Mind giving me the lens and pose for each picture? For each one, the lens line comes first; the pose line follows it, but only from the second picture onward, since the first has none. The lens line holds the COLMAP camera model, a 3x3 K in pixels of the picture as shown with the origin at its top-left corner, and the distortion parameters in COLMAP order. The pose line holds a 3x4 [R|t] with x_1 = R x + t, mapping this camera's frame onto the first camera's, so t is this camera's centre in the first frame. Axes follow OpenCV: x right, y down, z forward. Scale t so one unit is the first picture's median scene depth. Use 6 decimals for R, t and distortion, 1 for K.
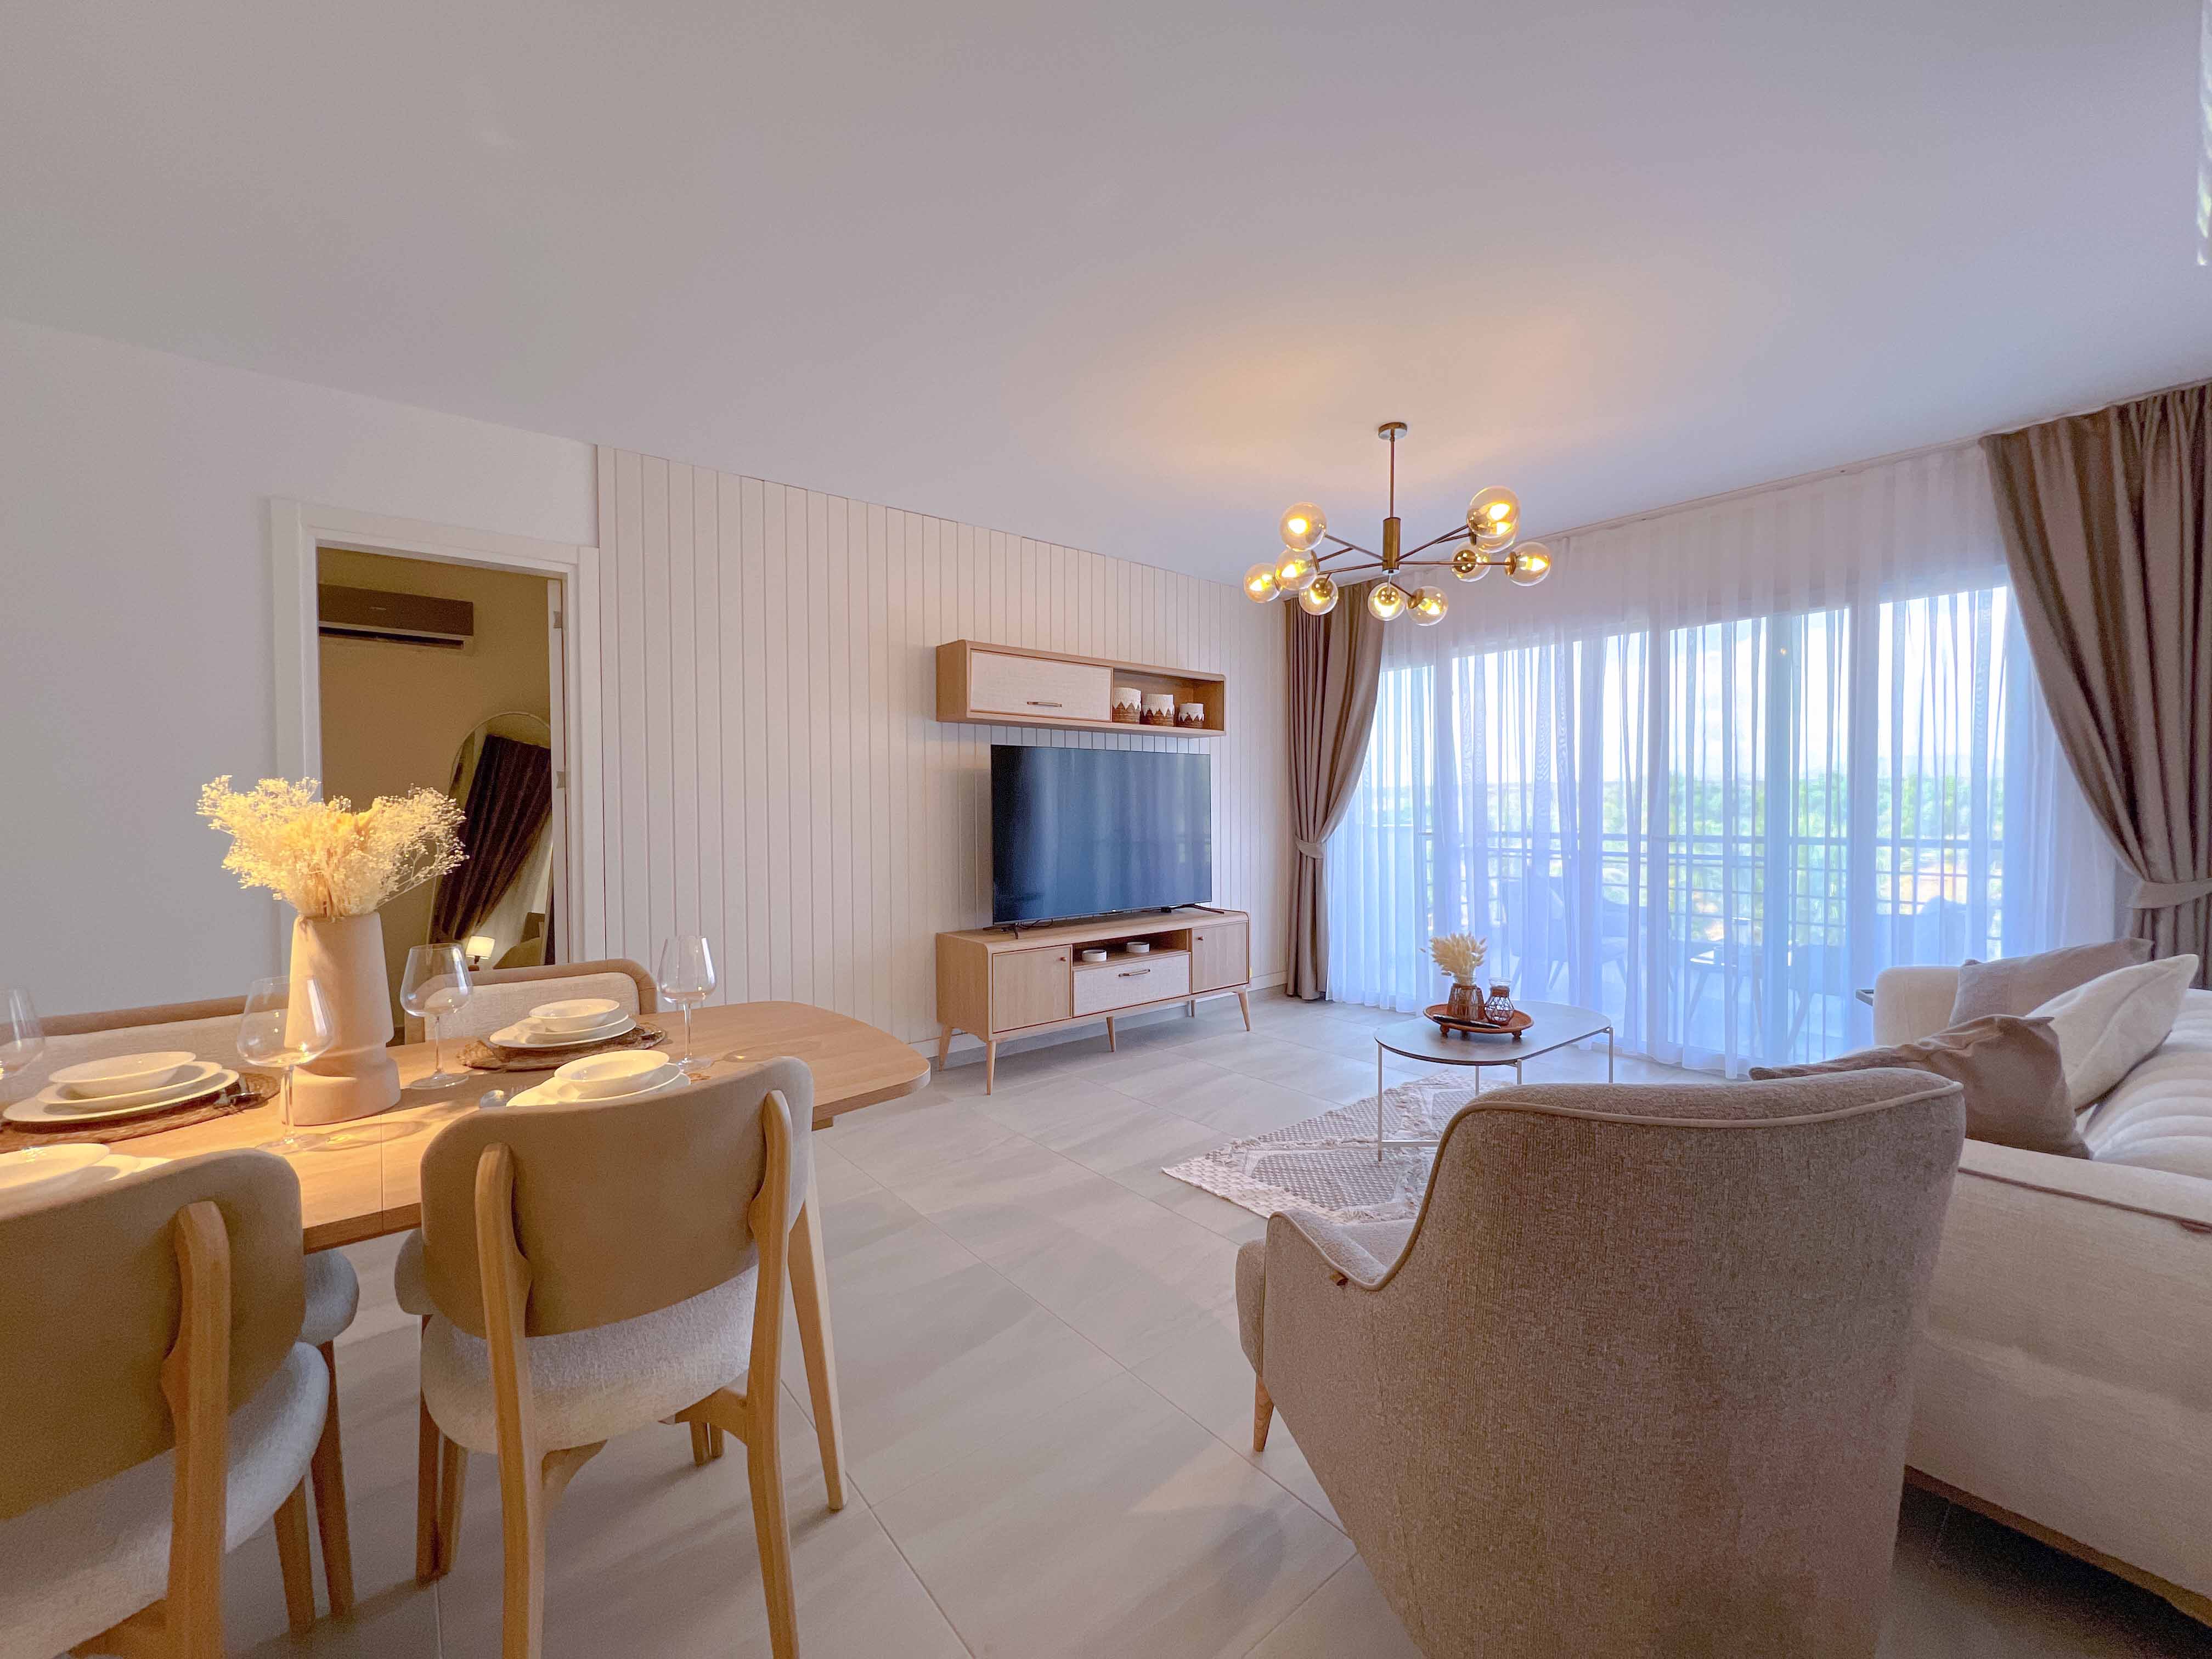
lens RADIAL K [[883.6, 0, 1102.0], [0, 883.6, 820.2], [0, 0, 1]] dist [-0.002357, -0.000608]
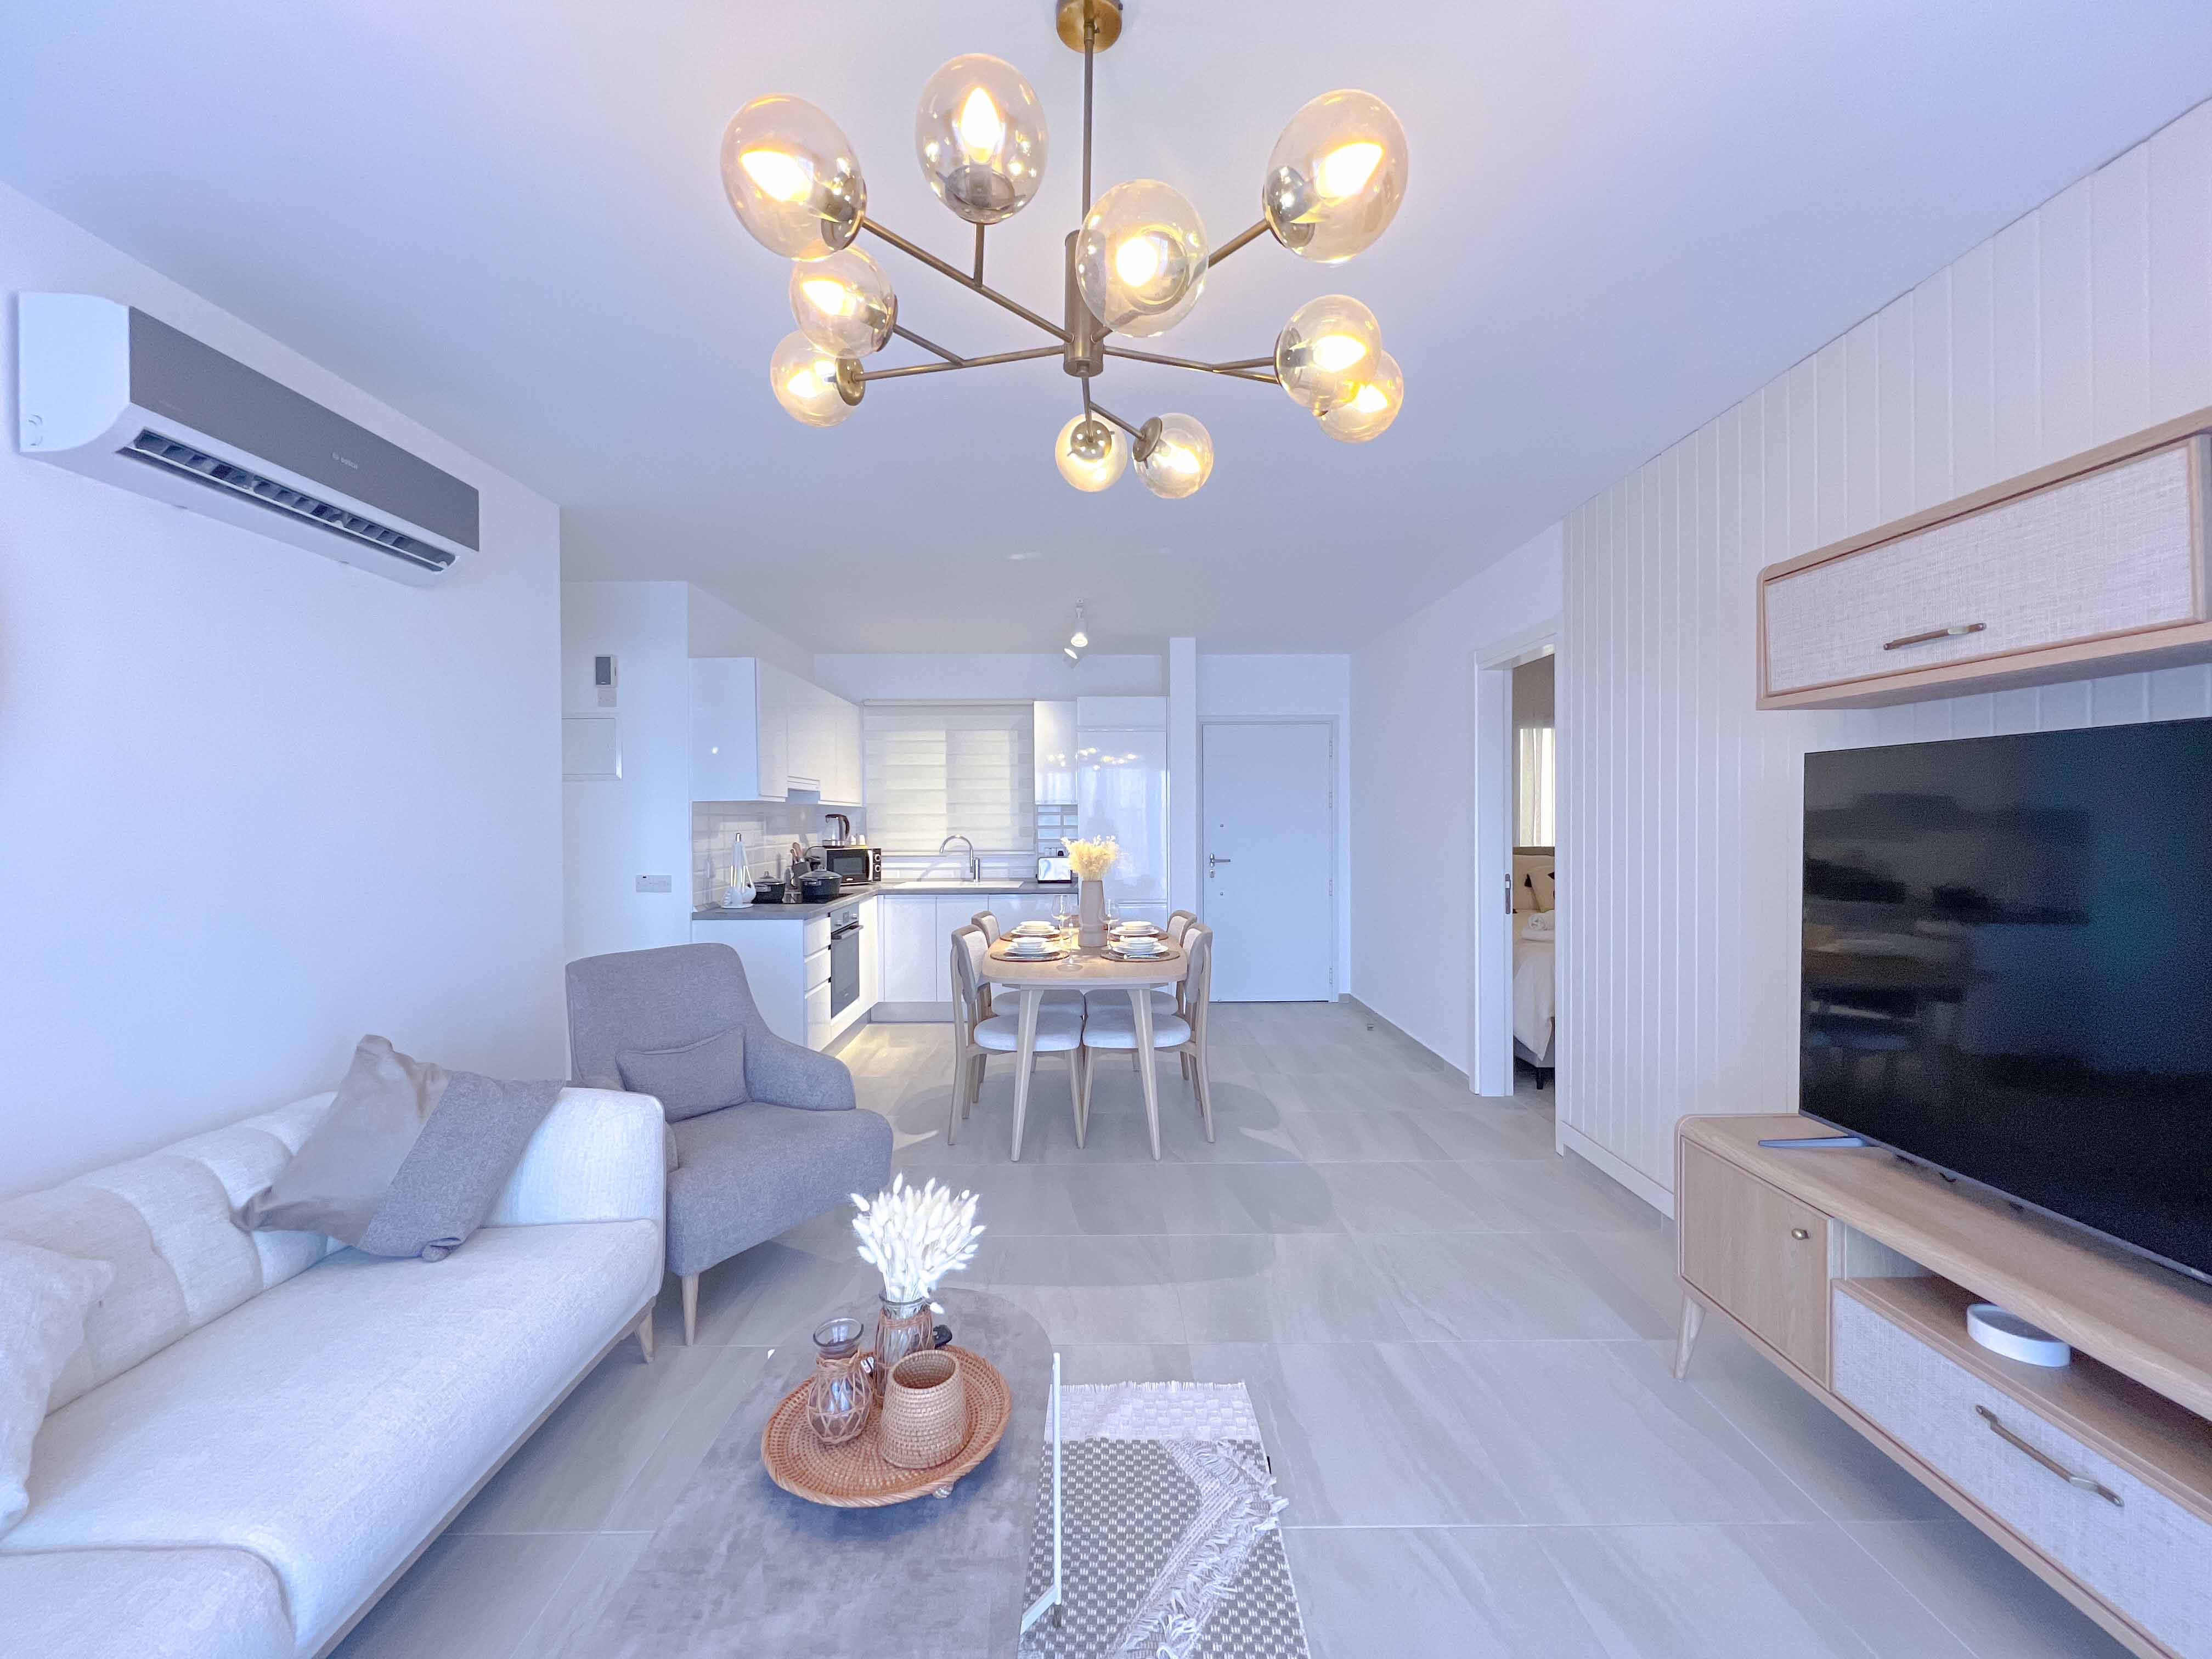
lens RADIAL K [[883.6, 0, 1102.0], [0, 883.6, 820.2], [0, 0, 1]] dist [-0.002357, -0.000608]
pose [[-0.624844, 0.013493, -0.780633, 0.506543], [-0.004348, 0.999775, 0.020762, -0.055621], [0.780738, 0.016367, -0.624644, 0.986767]]
